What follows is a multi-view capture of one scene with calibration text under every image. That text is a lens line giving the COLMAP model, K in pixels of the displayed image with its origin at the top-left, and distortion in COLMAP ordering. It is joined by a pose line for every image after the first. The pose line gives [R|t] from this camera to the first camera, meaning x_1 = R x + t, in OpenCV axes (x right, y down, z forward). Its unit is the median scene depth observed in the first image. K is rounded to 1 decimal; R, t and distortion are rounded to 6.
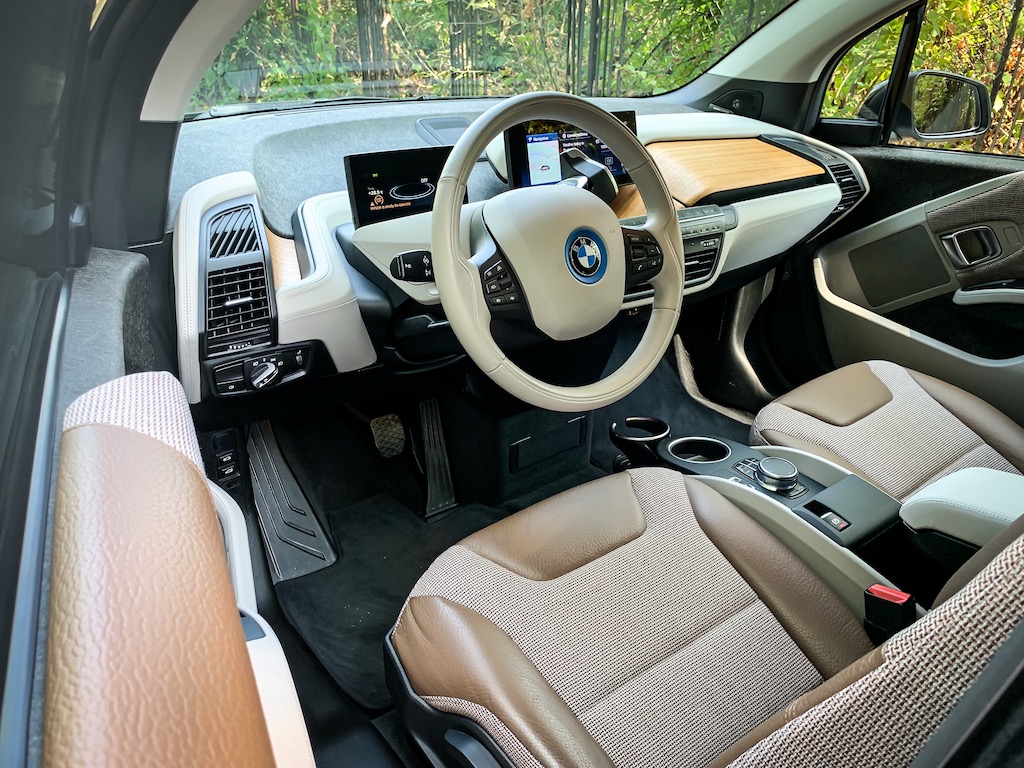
lens RADIAL K [[756.9, 0, 512.0], [0, 756.9, 384.0], [0, 0, 1]] dist [0.001932, 0.001209]
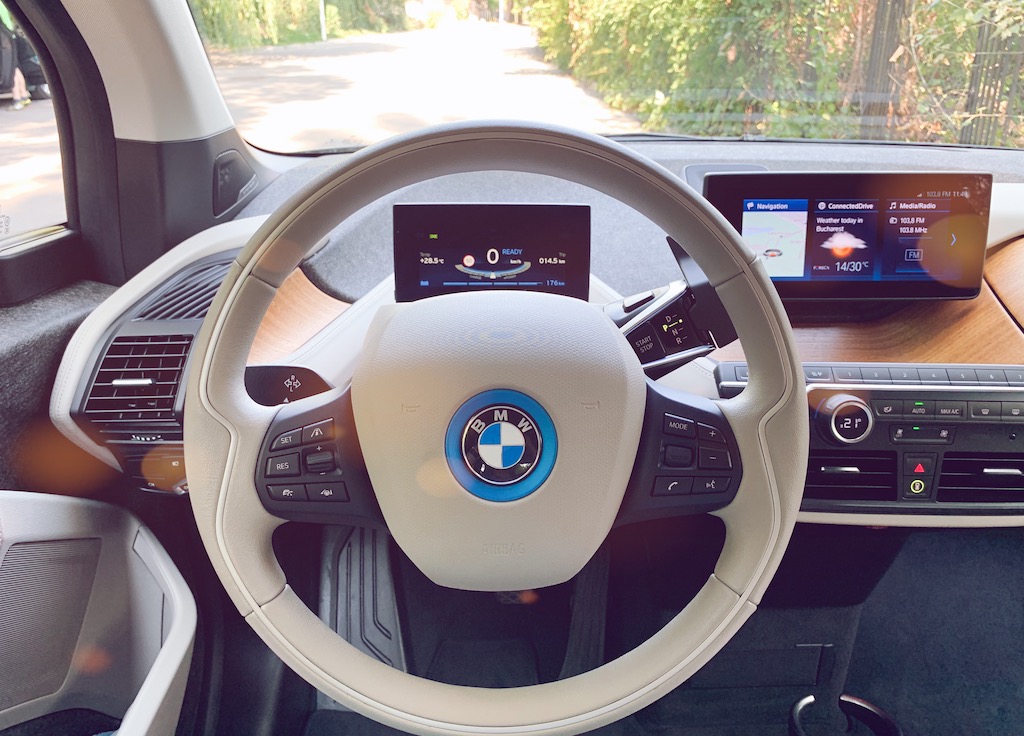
lens RADIAL K [[814.2, 0, 512.0], [0, 814.2, 368.0], [0, 0, 1]] dist [-0.001854, -0.005070]
pose [[0.825346, 0.199430, -0.528235, 0.346927], [-0.243301, 0.969850, -0.013990, -0.195789], [0.509518, 0.140067, 0.848983, 0.501740]]
